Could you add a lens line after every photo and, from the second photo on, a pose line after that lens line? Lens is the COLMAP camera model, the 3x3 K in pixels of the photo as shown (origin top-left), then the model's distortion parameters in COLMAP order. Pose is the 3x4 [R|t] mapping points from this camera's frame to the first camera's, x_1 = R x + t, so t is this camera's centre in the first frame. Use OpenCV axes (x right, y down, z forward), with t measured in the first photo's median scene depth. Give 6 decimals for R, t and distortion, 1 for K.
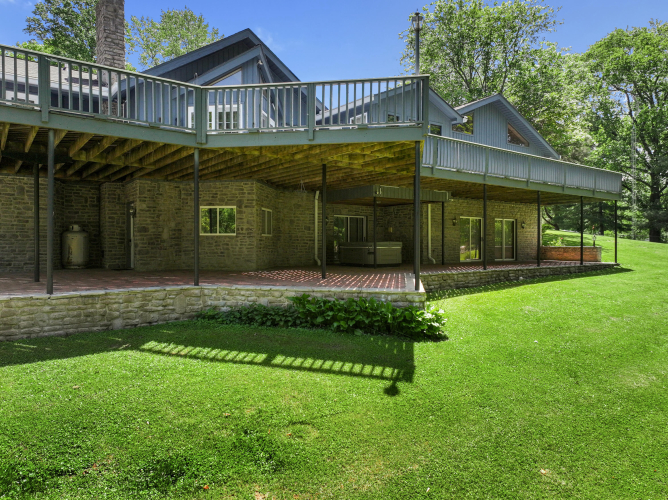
lens RADIAL K [[467.1, 0, 334.0], [0, 467.1, 250.0], [0, 0, 1]] dist [-0.002486, 0.008126]
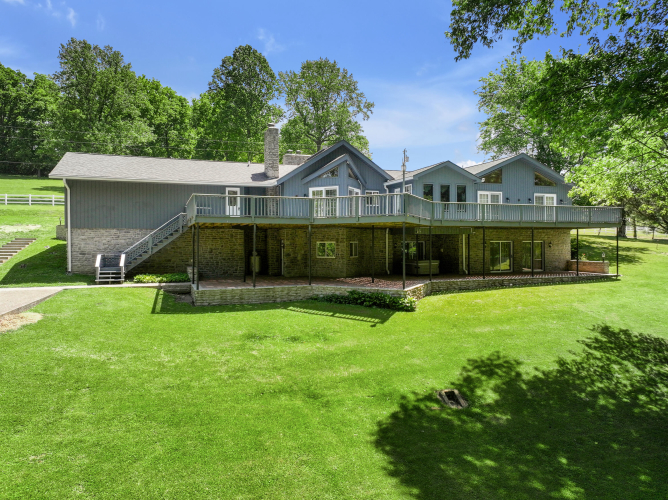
lens RADIAL K [[467.1, 0, 334.0], [0, 467.1, 250.0], [0, 0, 1]] dist [-0.002486, 0.008126]
pose [[0.957966, -0.001173, -0.286879, 0.412662], [0.001131, 0.999999, -0.000314, -0.082577], [0.286879, -0.000024, 0.957967, -1.001578]]
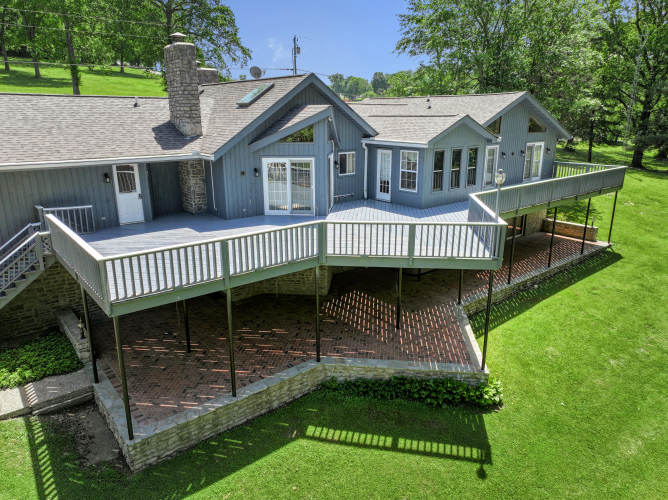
lens RADIAL K [[464.0, 0, 334.0], [0, 464.0, 250.0], [0, 0, 1]] dist [0.007133, 0.000675]
pose [[0.998877, -0.015288, 0.044834, -0.270603], [0.002811, 0.963950, 0.266069, -0.527799], [-0.047285, -0.265644, 0.962911, -0.189113]]
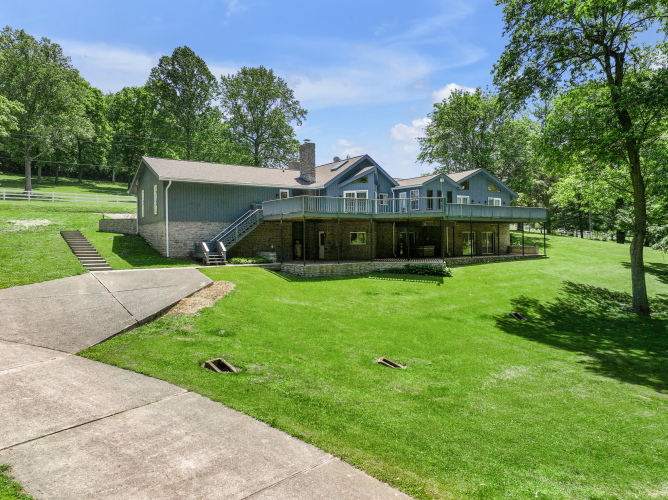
lens RADIAL K [[464.0, 0, 334.0], [0, 464.0, 250.0], [0, 0, 1]] dist [0.007133, 0.000675]
pose [[0.999169, -0.012283, -0.038865, -0.378254], [0.012572, 0.999895, 0.007194, -0.028401], [0.038772, -0.007677, 0.999219, -1.870930]]
